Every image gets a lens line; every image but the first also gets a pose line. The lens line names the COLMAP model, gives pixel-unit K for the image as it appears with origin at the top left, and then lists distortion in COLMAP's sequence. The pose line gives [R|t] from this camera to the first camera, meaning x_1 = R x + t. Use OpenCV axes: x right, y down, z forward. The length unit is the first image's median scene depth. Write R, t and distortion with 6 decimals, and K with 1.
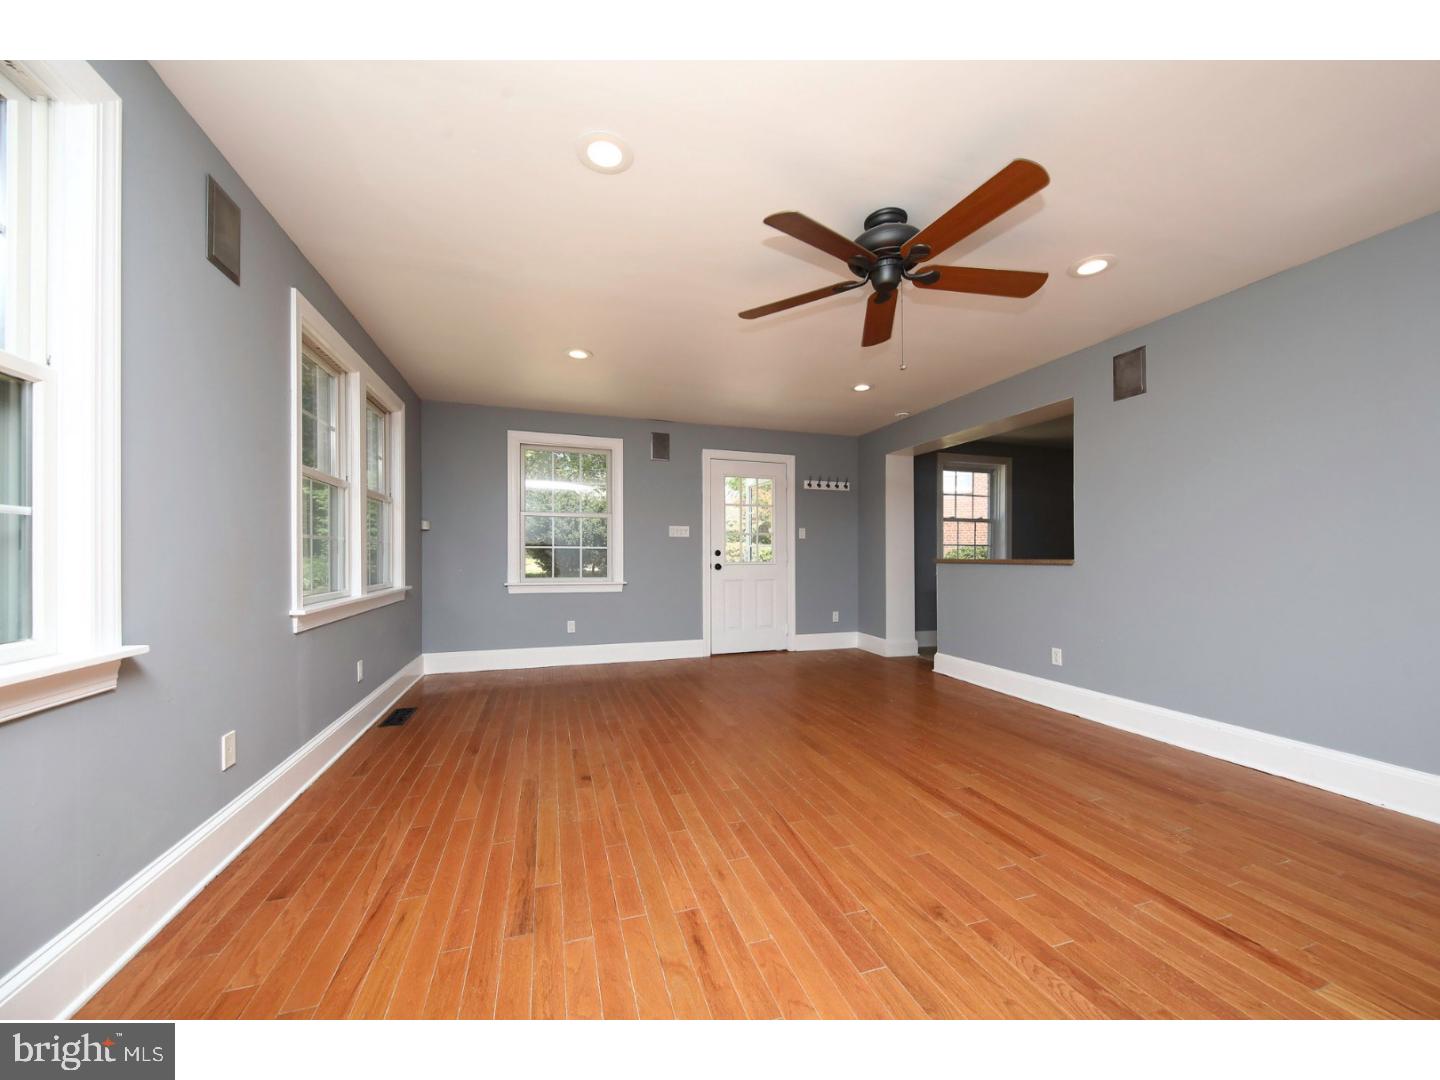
lens RADIAL K [[529.4, 0, 725.1], [0, 529.4, 554.6], [0, 0, 1]] dist [0.000472, -0.000221]
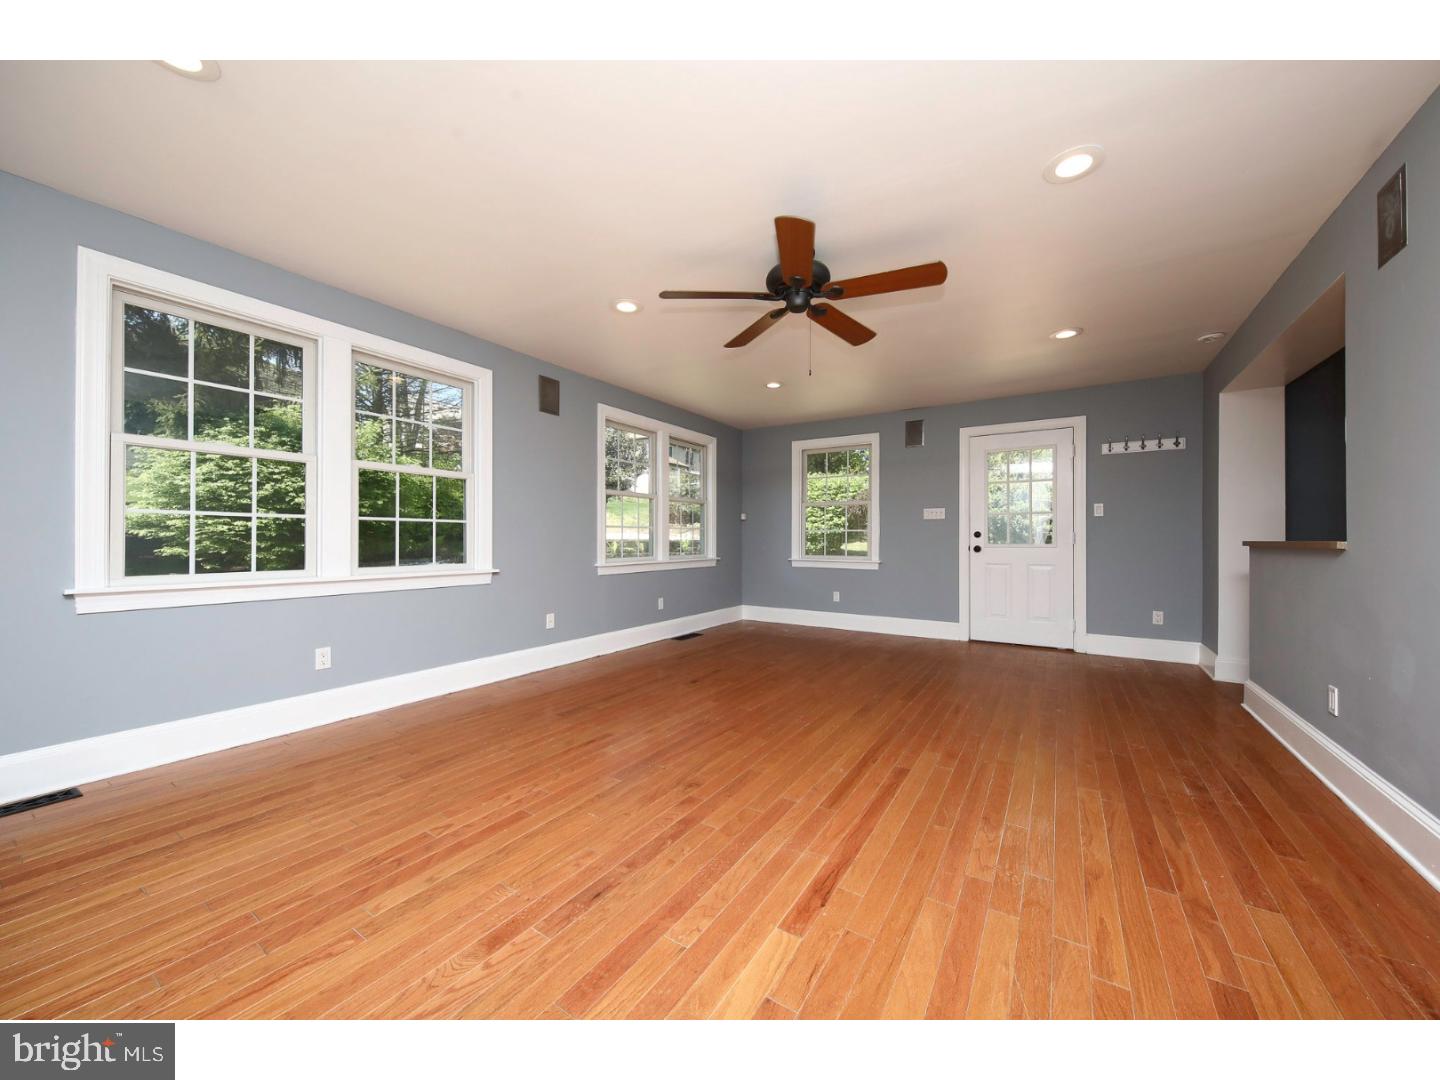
lens RADIAL K [[524.6, 0, 726.0], [0, 524.6, 535.8], [0, 0, 1]] dist [0.000315, -0.000266]
pose [[0.633287, -0.004187, -0.773906, 0.674594], [0.000438, 0.999987, -0.005052, 0.005727], [0.773917, 0.002861, 0.633281, 0.077789]]
